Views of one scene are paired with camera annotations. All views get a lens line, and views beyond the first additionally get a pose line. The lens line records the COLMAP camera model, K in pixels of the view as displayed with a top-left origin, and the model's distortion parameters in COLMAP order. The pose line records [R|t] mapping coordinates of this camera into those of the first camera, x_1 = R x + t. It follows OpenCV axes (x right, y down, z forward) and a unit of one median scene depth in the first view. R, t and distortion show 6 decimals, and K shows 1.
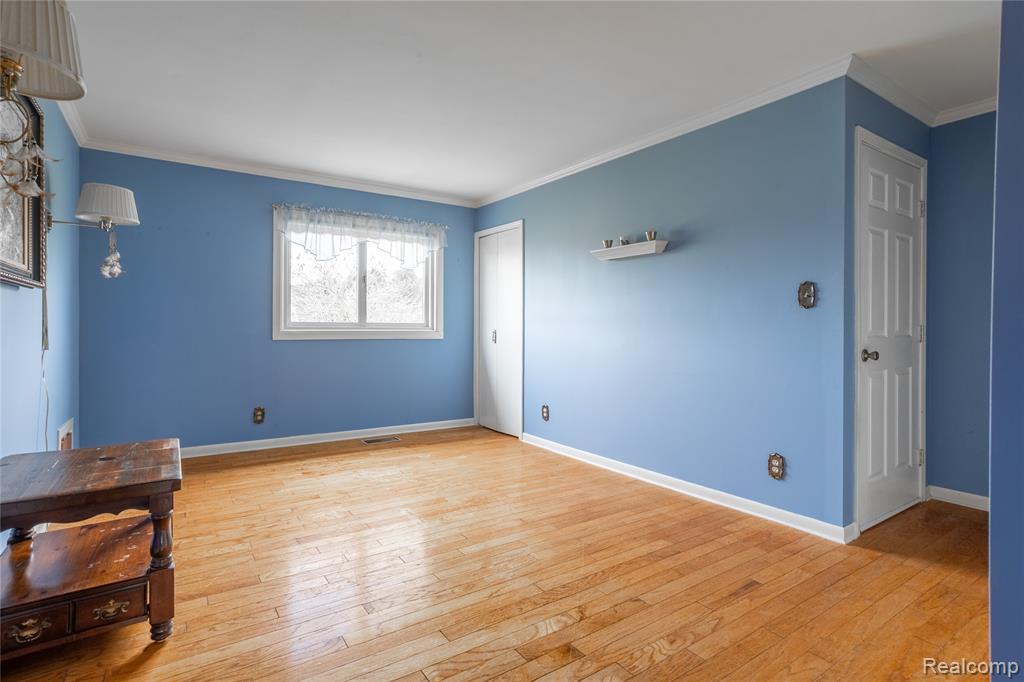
lens RADIAL K [[502.1, 0, 512.0], [0, 502.1, 335.4], [0, 0, 1]] dist [-0.016886, 0.000467]
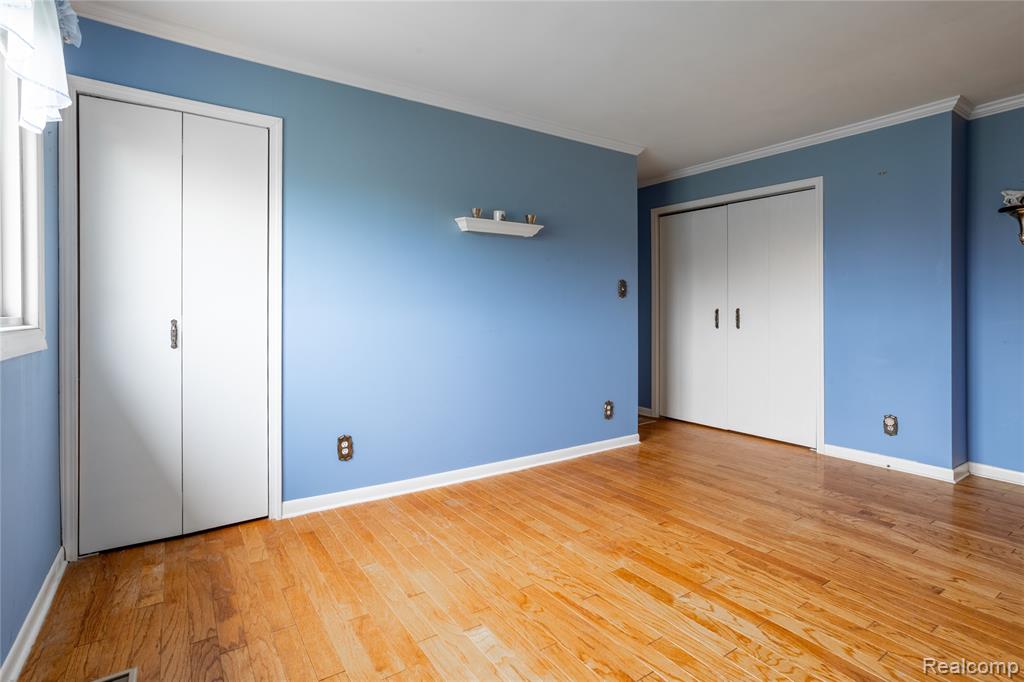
lens RADIAL K [[502.1, 0, 514.1], [0, 502.1, 311.2], [0, 0, 1]] dist [-0.016886, 0.000467]
pose [[0.001732, -0.009753, 0.999951, -0.678398], [0.007448, 0.999925, 0.009740, -0.025626], [-0.999971, 0.007431, 0.001804, 0.963211]]
